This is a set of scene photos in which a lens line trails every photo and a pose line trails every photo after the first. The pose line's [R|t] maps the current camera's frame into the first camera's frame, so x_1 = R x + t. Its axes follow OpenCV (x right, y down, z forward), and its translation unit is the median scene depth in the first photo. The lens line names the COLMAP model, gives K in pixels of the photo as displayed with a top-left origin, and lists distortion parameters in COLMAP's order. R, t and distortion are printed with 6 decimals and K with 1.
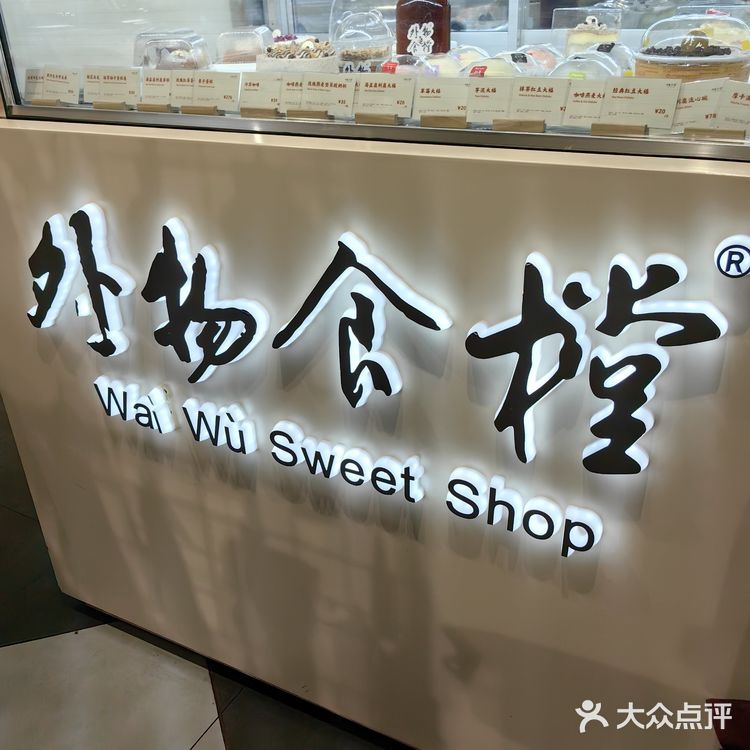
lens RADIAL K [[772.7, 0, 375.0], [0, 772.7, 375.0], [0, 0, 1]] dist [0.170501, -0.392806]
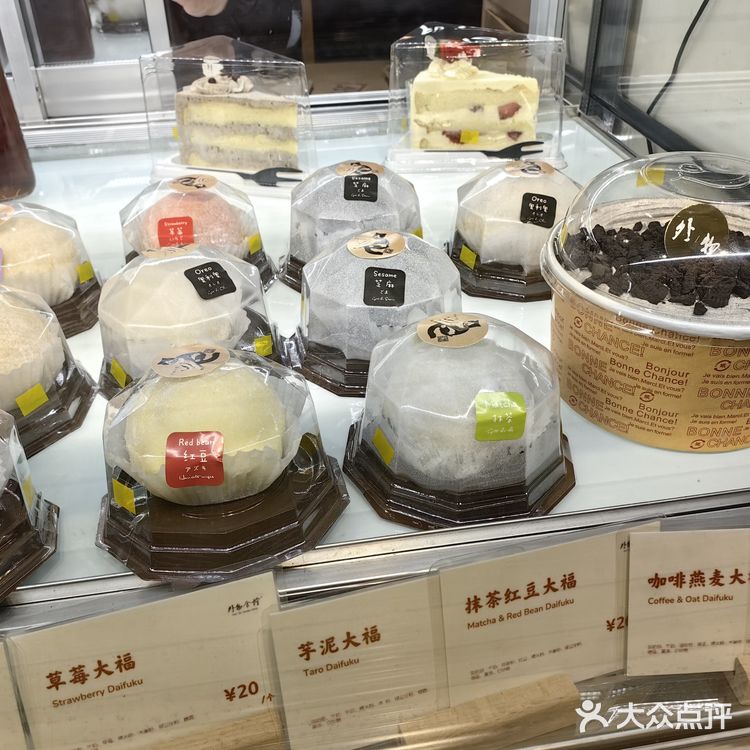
lens RADIAL K [[772.7, 0, 375.0], [0, 772.7, 375.0], [0, 0, 1]] dist [0.170501, -0.392806]
pose [[0.790943, -0.323160, 0.519594, 0.037590], [0.268898, 0.946342, 0.179249, -0.400173], [-0.549639, -0.002058, 0.835399, 0.642146]]
